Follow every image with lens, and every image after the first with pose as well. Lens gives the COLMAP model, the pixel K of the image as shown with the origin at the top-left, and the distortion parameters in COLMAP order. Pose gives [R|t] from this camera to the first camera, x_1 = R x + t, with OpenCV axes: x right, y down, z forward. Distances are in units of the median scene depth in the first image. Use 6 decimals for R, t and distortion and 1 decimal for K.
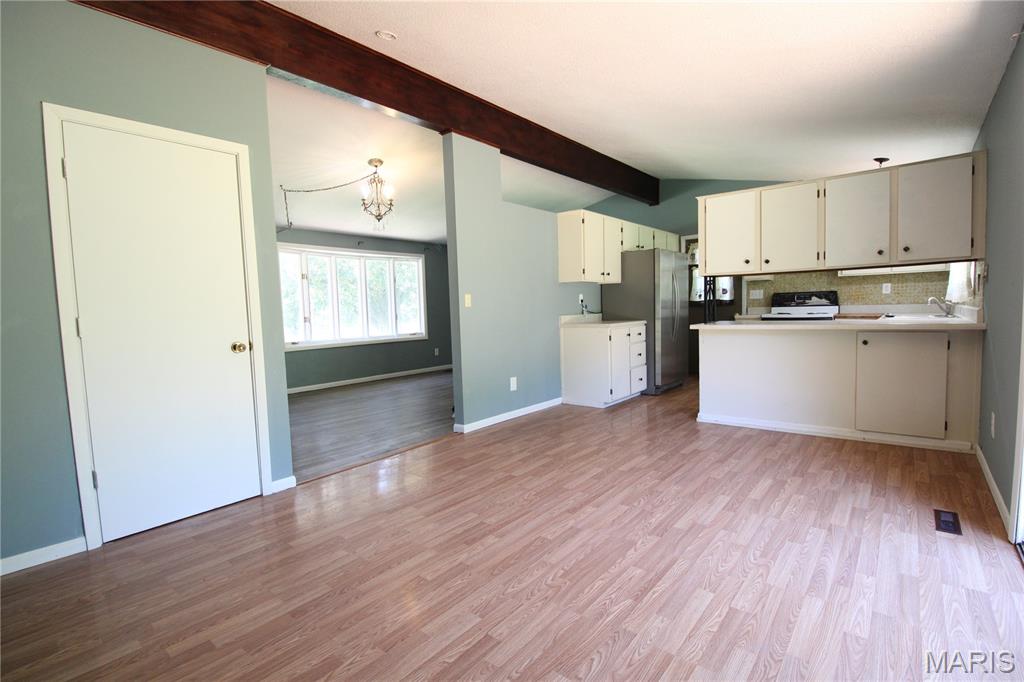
lens RADIAL K [[475.5, 0, 524.6], [0, 475.5, 340.6], [0, 0, 1]] dist [0.000136, -0.013589]
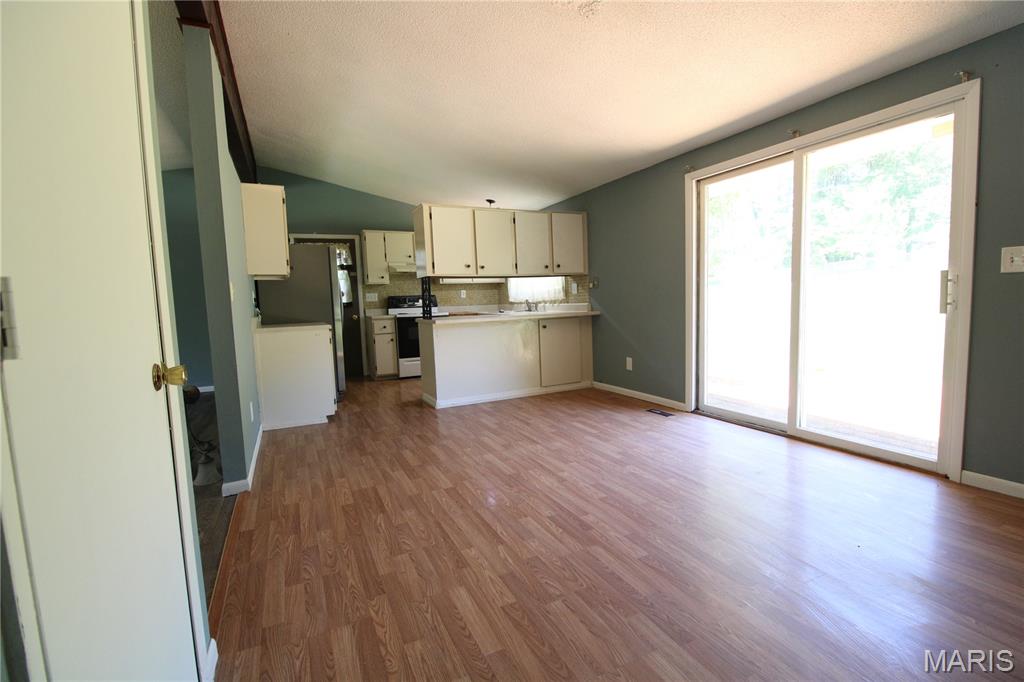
lens RADIAL K [[475.5, 0, 524.6], [0, 475.5, 340.6], [0, 0, 1]] dist [0.000136, -0.013589]
pose [[0.420765, -0.061833, 0.905060, -0.652238], [0.084370, 0.996017, 0.028824, -0.001065], [-0.903238, 0.064232, 0.424306, 0.423216]]
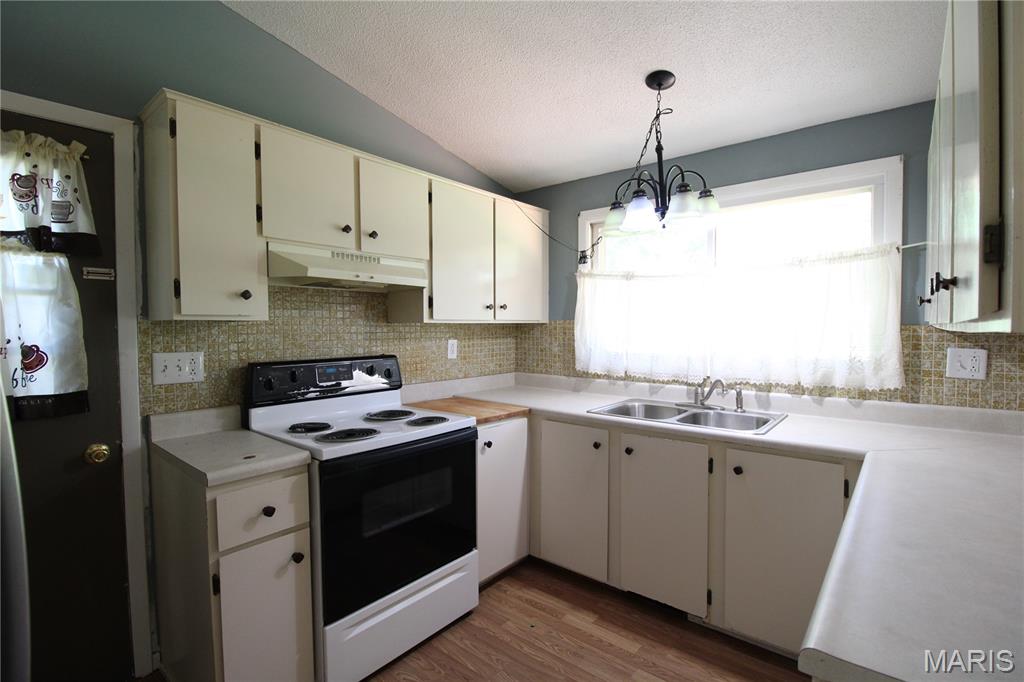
lens RADIAL K [[475.5, 0, 524.6], [0, 475.5, 340.6], [0, 0, 1]] dist [0.000136, -0.013589]
pose [[-0.002621, -0.001498, 0.999995, 0.374507], [0.072362, 0.997377, 0.001684, -0.181946], [-0.997375, 0.072366, -0.002505, 1.459765]]
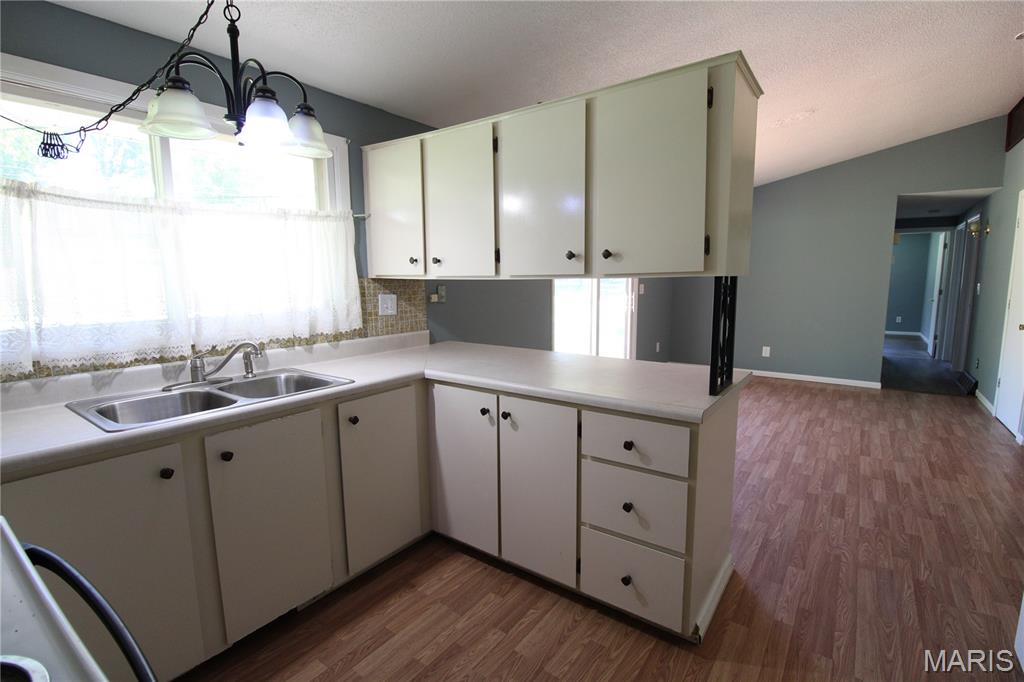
lens RADIAL K [[475.5, 0, 524.6], [0, 475.5, 340.6], [0, 0, 1]] dist [0.000136, -0.013589]
pose [[-0.997468, 0.045146, -0.054955, 0.734825], [0.033329, 0.979313, 0.199586, -0.209961], [0.062829, 0.197249, -0.978338, 1.754652]]
